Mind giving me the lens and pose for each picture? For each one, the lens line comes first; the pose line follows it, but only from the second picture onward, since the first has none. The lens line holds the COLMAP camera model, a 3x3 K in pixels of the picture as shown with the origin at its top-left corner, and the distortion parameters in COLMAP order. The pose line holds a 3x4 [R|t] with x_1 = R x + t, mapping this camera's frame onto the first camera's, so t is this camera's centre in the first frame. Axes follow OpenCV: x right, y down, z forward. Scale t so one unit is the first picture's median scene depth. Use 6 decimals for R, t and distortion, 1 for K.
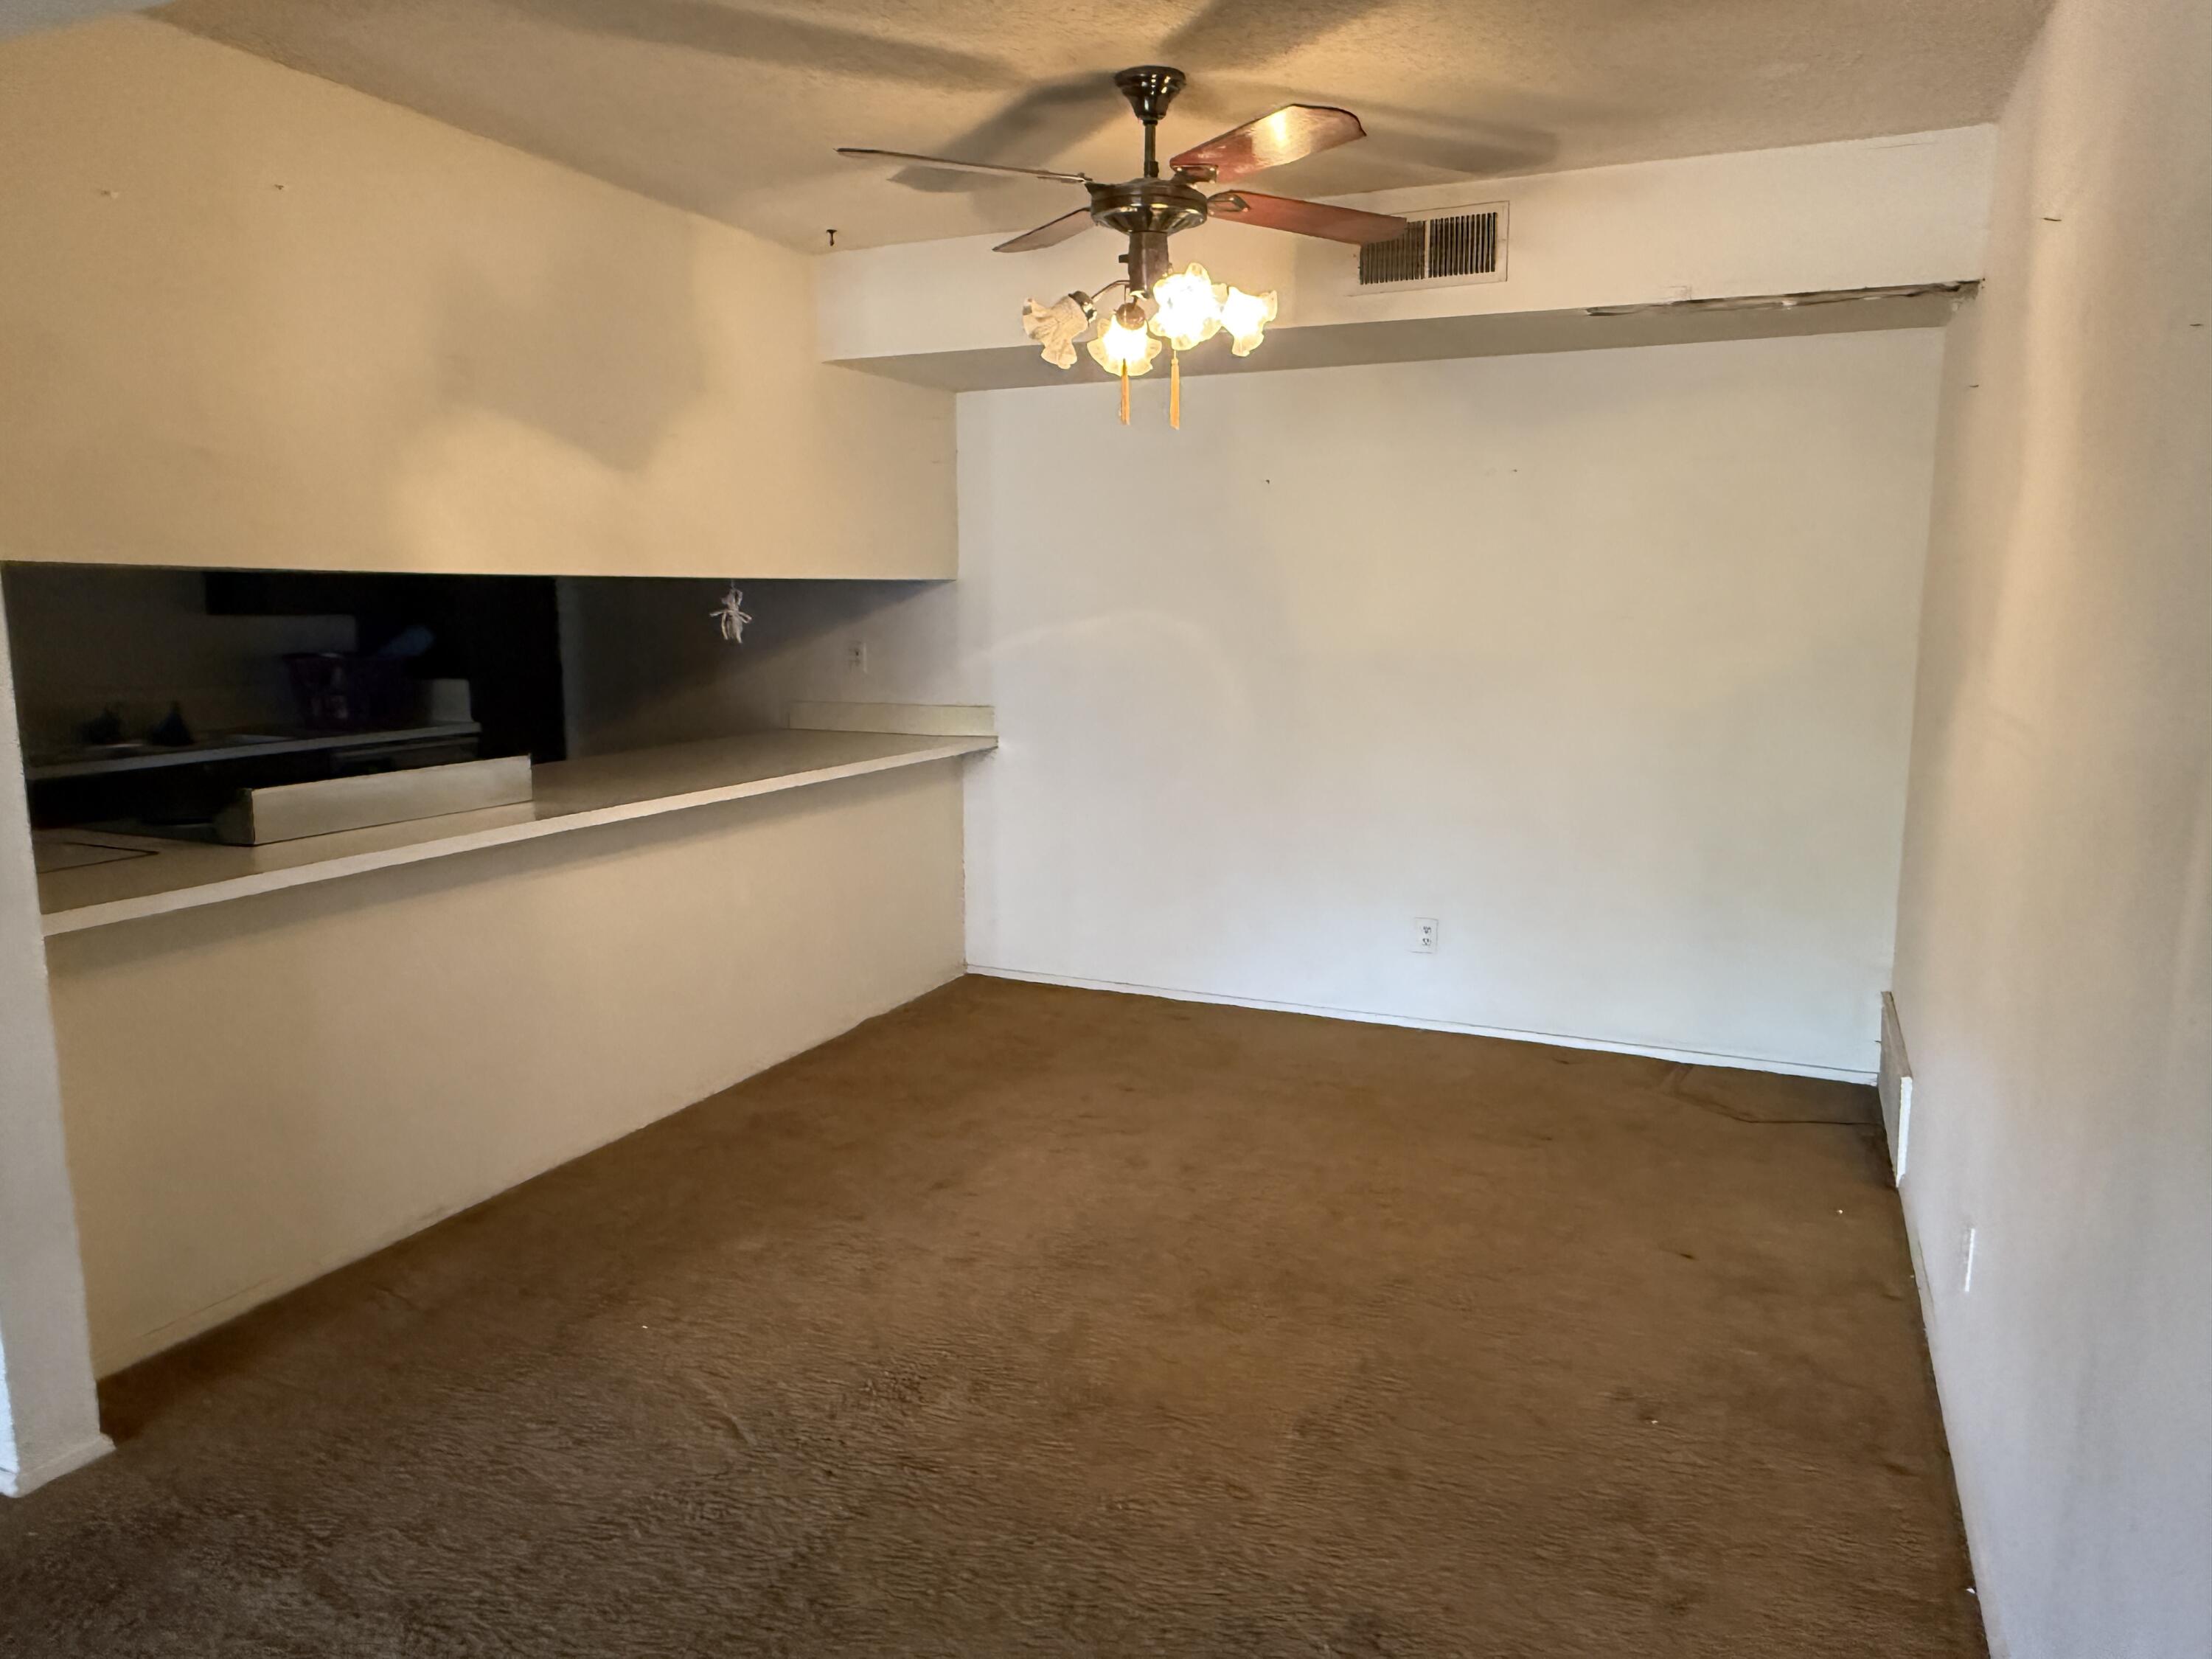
lens RADIAL K [[1472.1, 0, 1106.0], [0, 1472.1, 829.5], [0, 0, 1]] dist [0.002702, 0.000339]
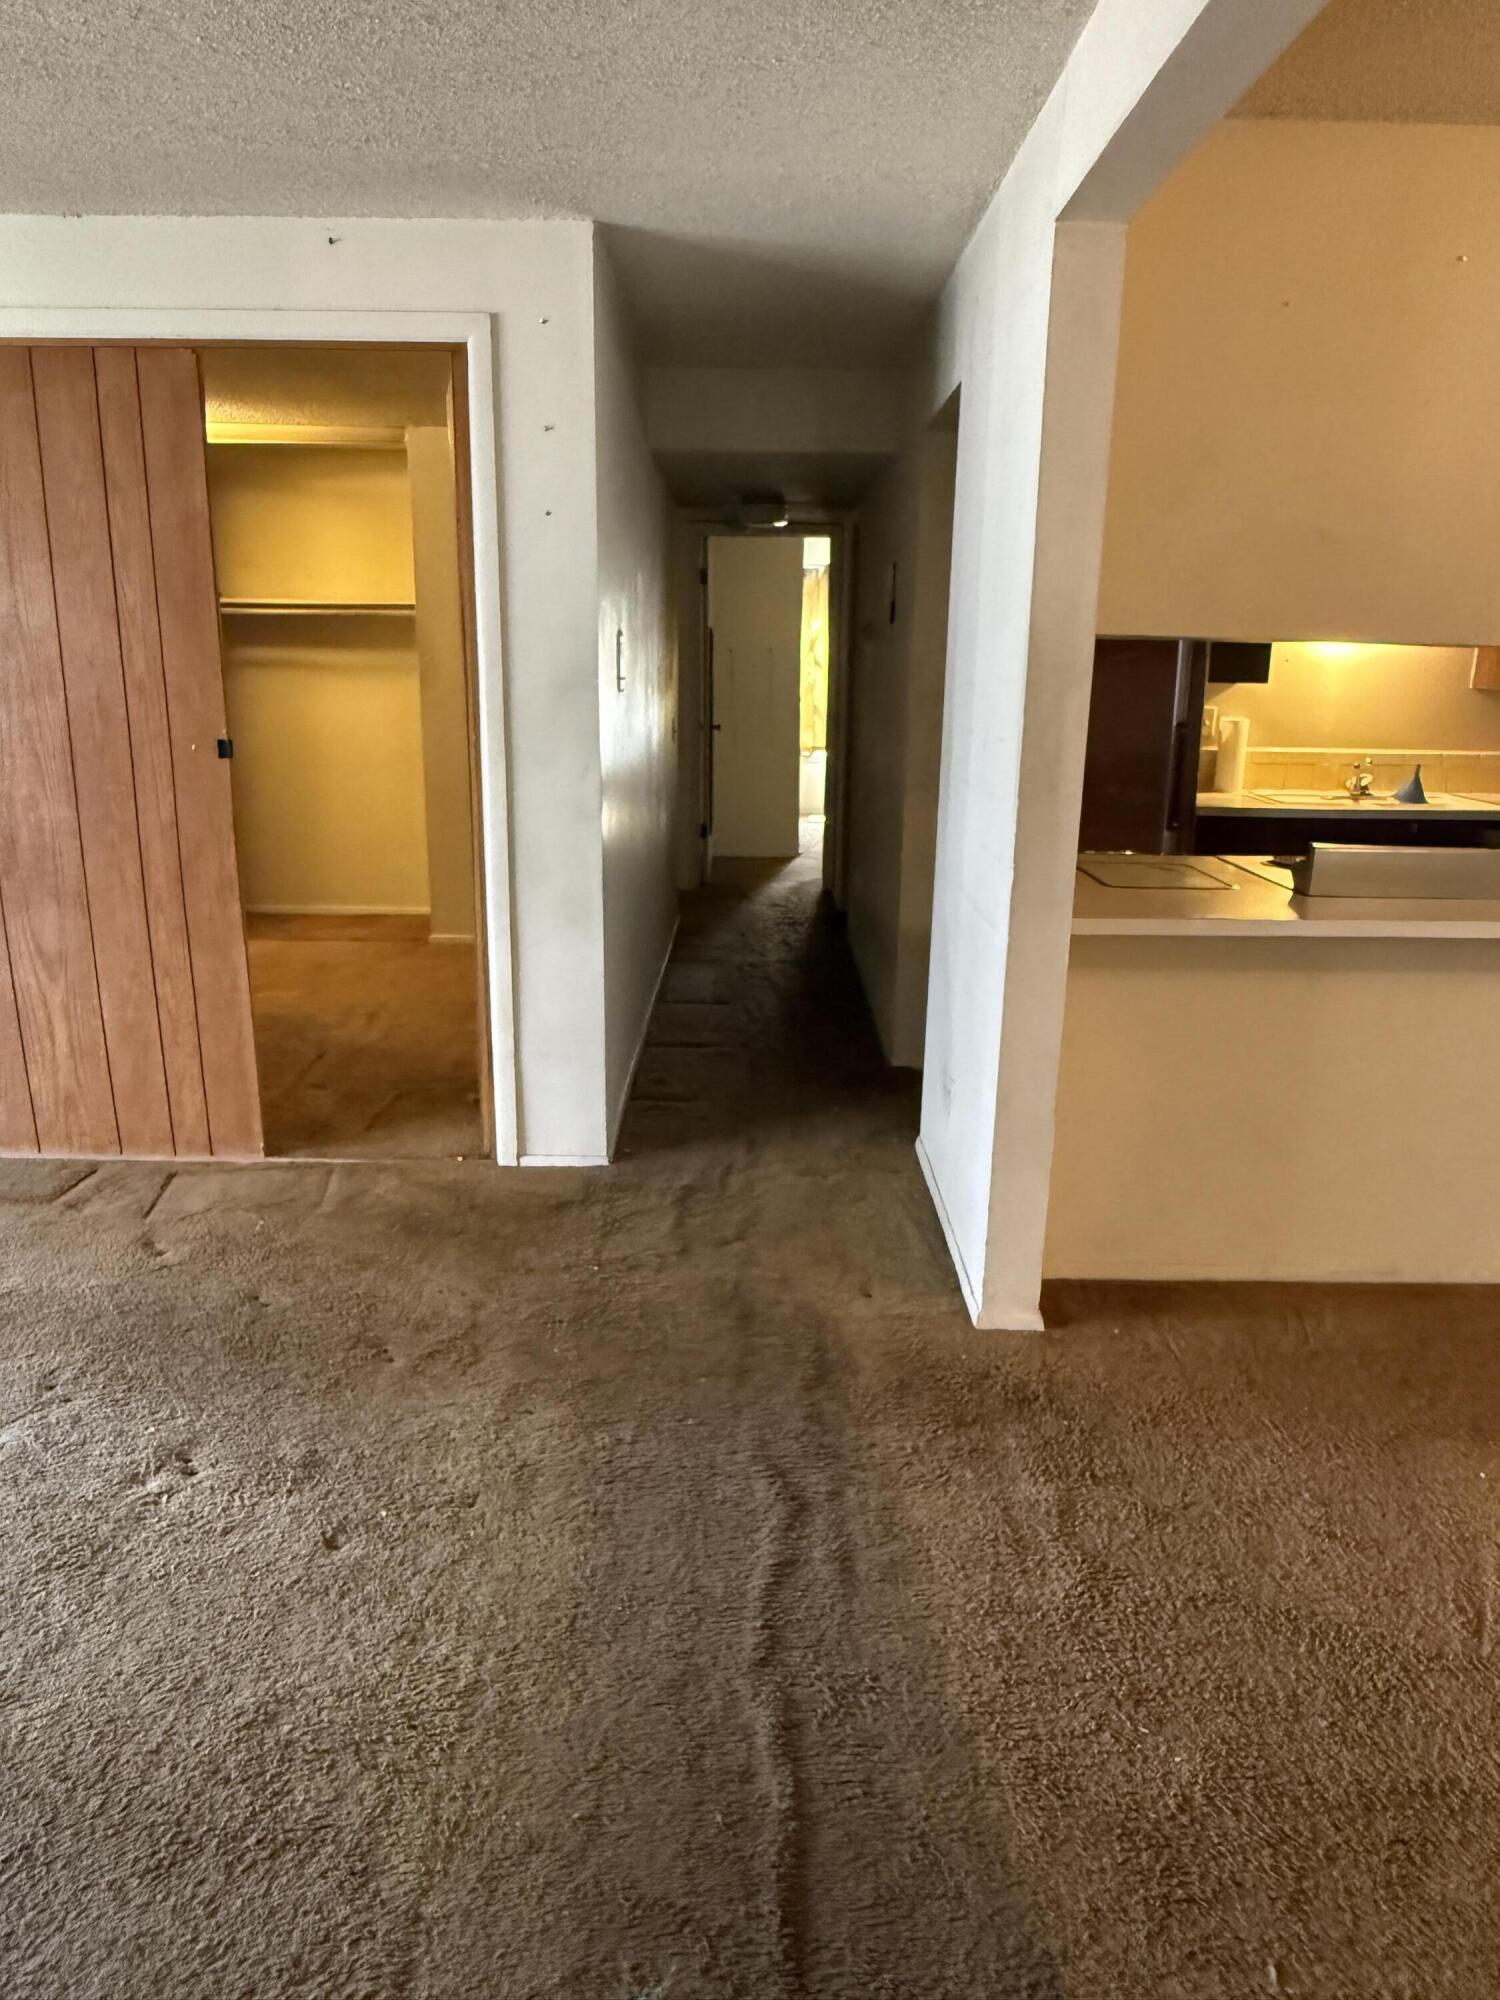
lens RADIAL K [[1331.0, 0, 773.0], [0, 1331.0, 1003.0], [0, 0, 1]] dist [0.002702, 0.000339]
pose [[0.429891, 0.240972, -0.870130, 0.133944], [-0.164805, 0.968478, 0.186785, -0.030170], [0.887712, 0.063104, 0.456053, 0.172743]]
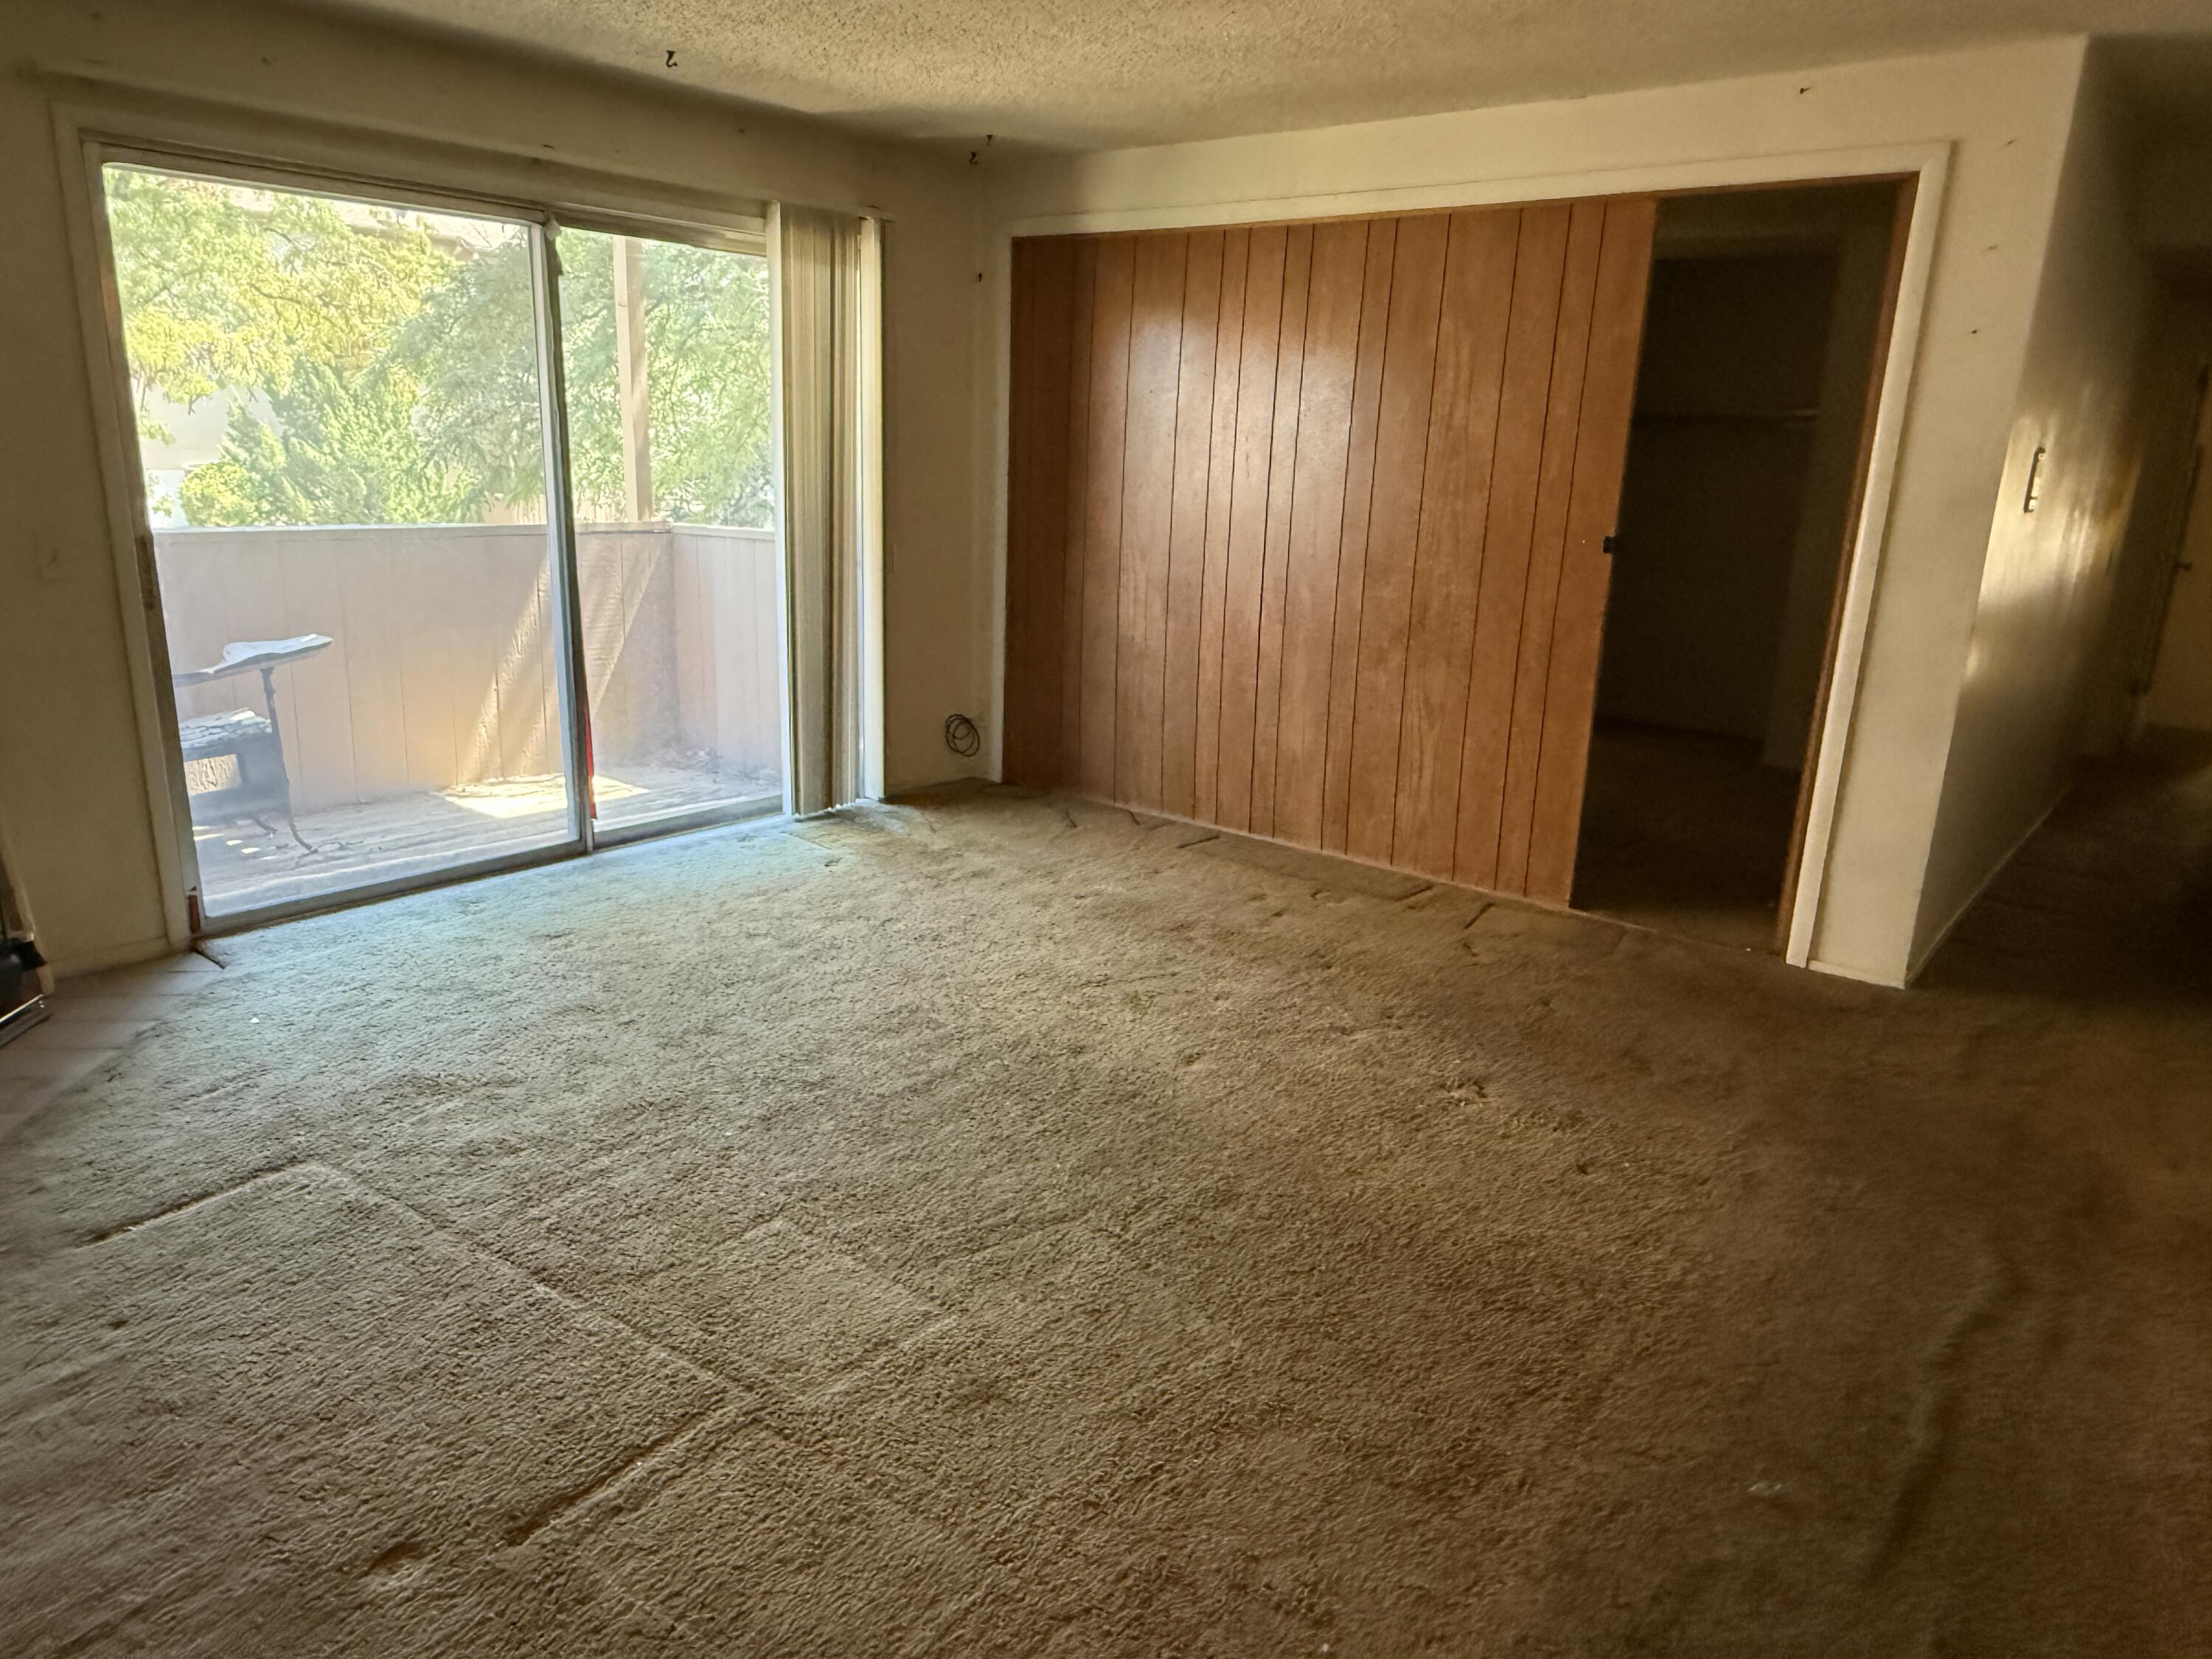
lens RADIAL K [[1472.1, 0, 1106.0], [0, 1472.1, 829.5], [0, 0, 1]] dist [0.002702, 0.000339]
pose [[-0.243192, 0.249776, -0.937267, 0.430883], [-0.193107, 0.934467, 0.299135, -0.025950], [0.950562, 0.253740, -0.179021, 0.121210]]
